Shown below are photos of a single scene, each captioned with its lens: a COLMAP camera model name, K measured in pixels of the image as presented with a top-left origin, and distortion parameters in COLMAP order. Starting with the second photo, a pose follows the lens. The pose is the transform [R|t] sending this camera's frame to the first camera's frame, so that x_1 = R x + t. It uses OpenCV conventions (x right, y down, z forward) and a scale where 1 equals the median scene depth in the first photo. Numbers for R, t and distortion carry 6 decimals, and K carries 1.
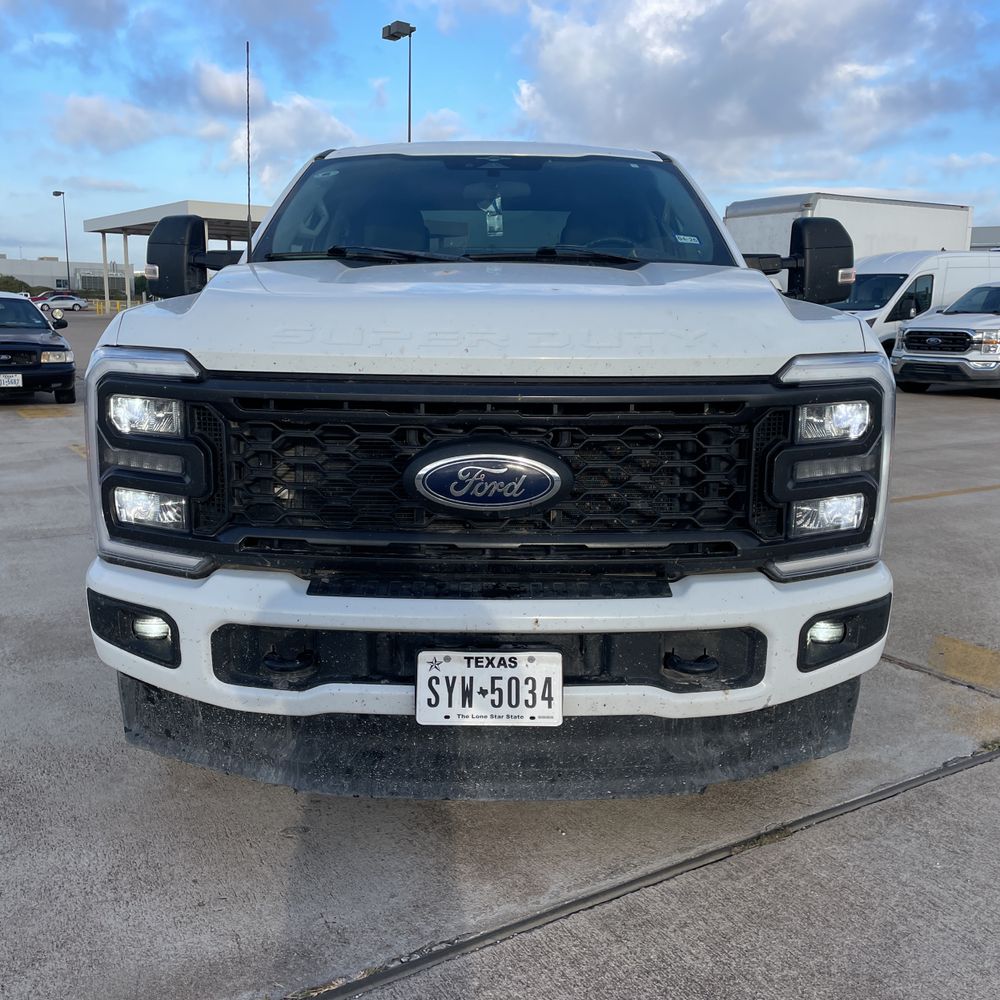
lens RADIAL K [[1012.0, 0, 500.0], [0, 1012.0, 500.0], [0, 0, 1]] dist [0.097576, -0.133755]
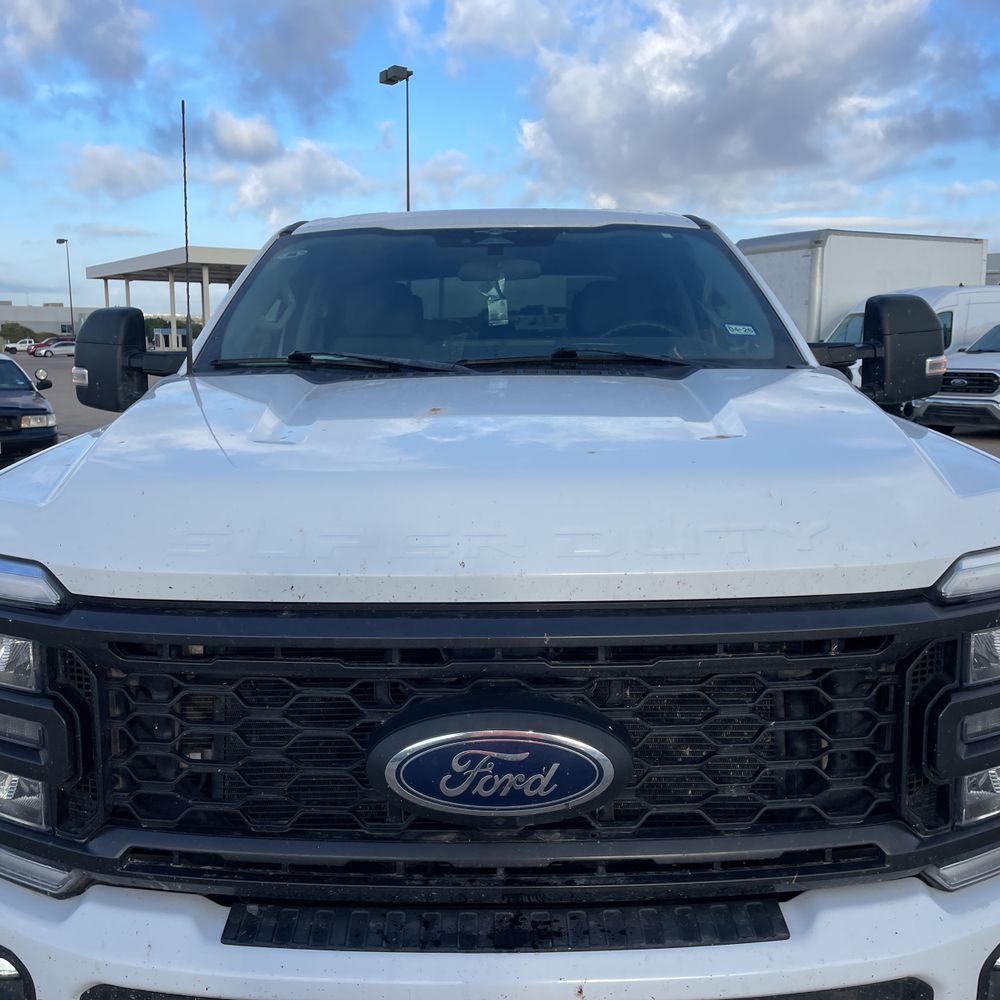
lens RADIAL K [[1046.4, 0, 499.7], [0, 1046.4, 490.1], [0, 0, 1]] dist [0.016976, -0.011550]
pose [[0.999794, -0.018257, -0.008871, -0.002337], [0.017805, 0.998657, -0.048655, -0.154384], [0.009748, 0.048487, 0.998776, 0.314089]]
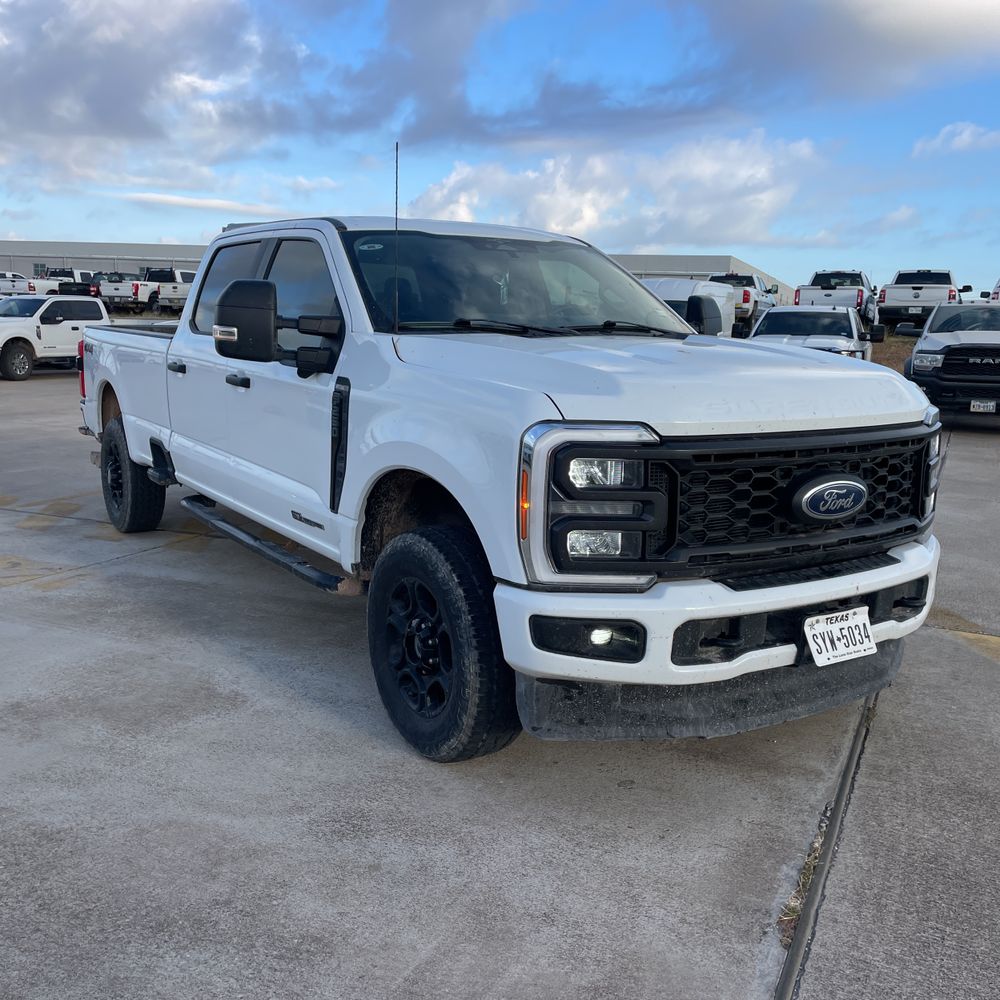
lens RADIAL K [[1014.4, 0, 475.1], [0, 1014.4, 515.8], [0, 0, 1]] dist [0.111341, -0.157738]
pose [[0.840249, -0.096288, 0.533583, -1.206384], [0.092586, 0.995132, 0.033779, -0.089590], [-0.534237, 0.021020, 0.845073, -0.001287]]
